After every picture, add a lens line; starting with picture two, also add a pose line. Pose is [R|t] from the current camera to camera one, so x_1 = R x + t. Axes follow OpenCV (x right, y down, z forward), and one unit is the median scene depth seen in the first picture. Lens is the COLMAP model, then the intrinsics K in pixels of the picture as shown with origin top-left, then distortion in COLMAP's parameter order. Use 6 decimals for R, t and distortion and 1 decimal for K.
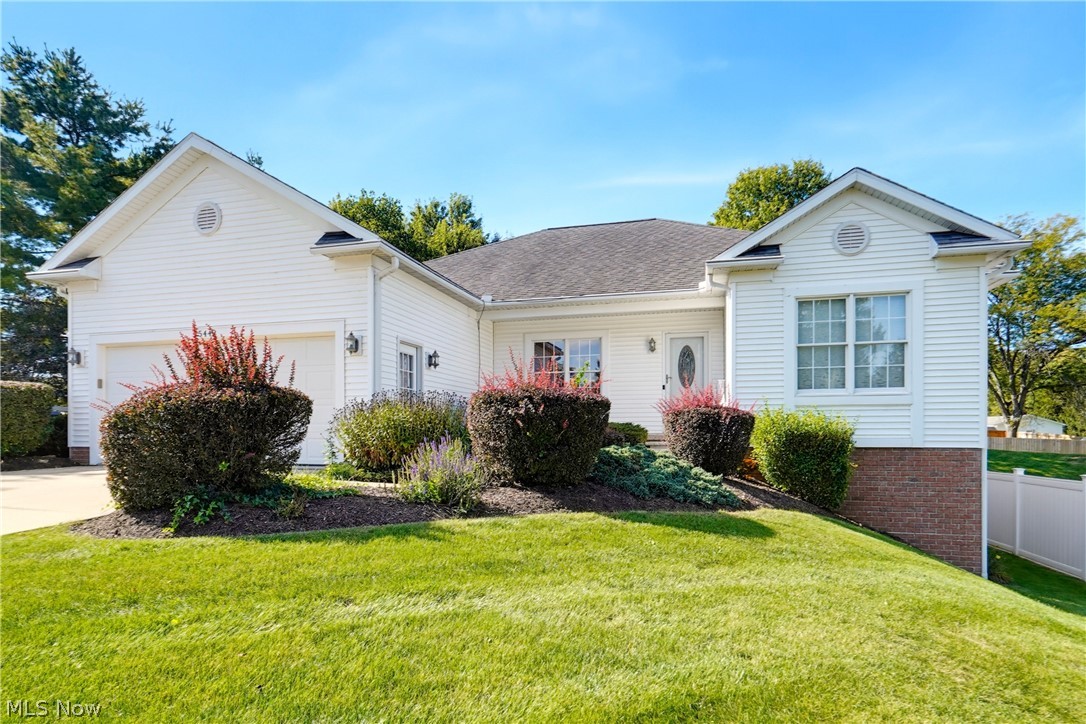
lens RADIAL K [[502.5, 0, 543.0], [0, 502.5, 362.0], [0, 0, 1]] dist [0.002152, -0.000364]
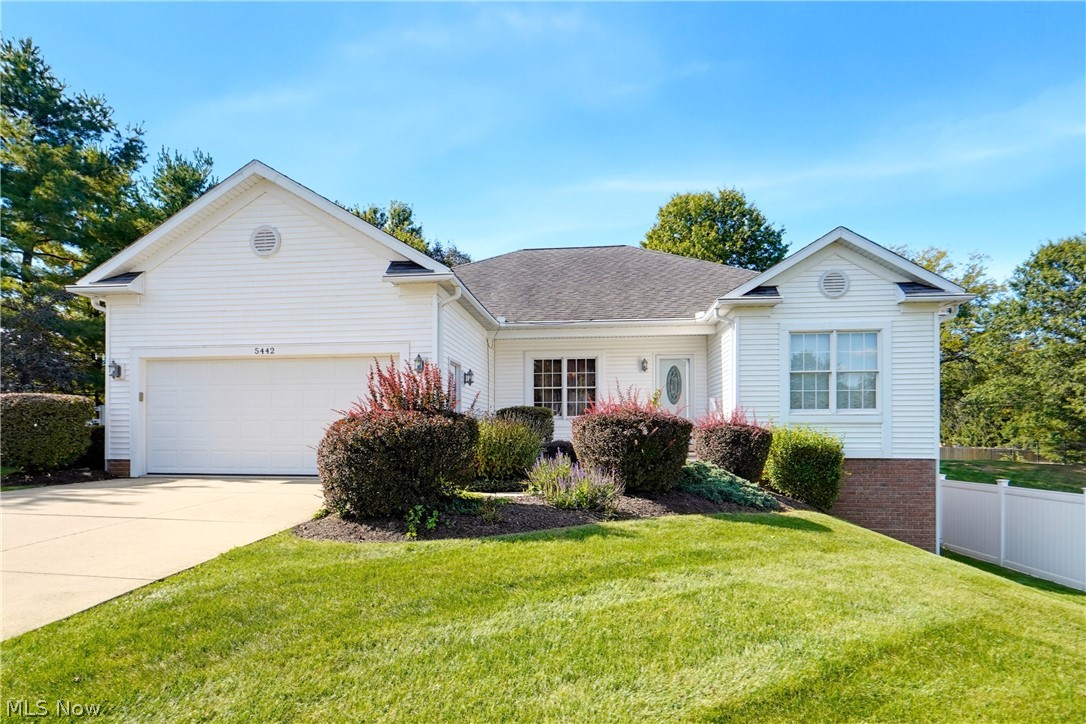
lens RADIAL K [[502.5, 0, 543.0], [0, 502.5, 362.0], [0, 0, 1]] dist [0.002152, -0.000364]
pose [[0.990784, 0.017461, 0.134320, -0.243931], [-0.014524, 0.999634, -0.022814, -0.022458], [-0.134669, 0.020653, 0.990675, -0.096658]]
